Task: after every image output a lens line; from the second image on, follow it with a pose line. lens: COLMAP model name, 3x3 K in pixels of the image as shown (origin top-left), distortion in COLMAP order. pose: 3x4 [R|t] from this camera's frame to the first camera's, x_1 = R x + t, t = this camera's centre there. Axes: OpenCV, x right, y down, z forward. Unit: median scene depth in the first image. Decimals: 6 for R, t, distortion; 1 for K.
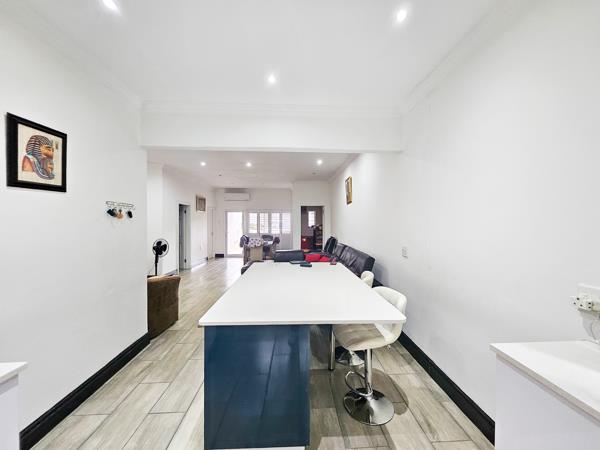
lens RADIAL K [[245.8, 0, 300.0], [0, 245.8, 225.0], [0, 0, 1]] dist [-0.000580, -0.000071]
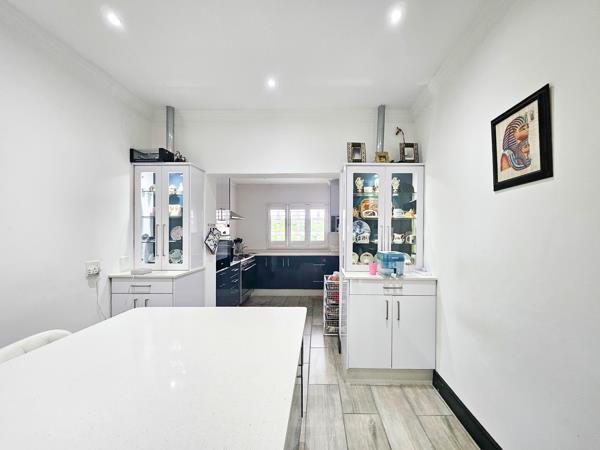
lens RADIAL K [[492.9, 0, 300.0], [0, 492.9, 225.0], [0, 0, 1]] dist [-0.001101, -0.000333]
pose [[-0.988152, 0.002910, 0.153453, -0.602264], [0.002465, 0.999992, -0.003091, -0.009714], [-0.153461, -0.002676, -0.988151, 2.729804]]
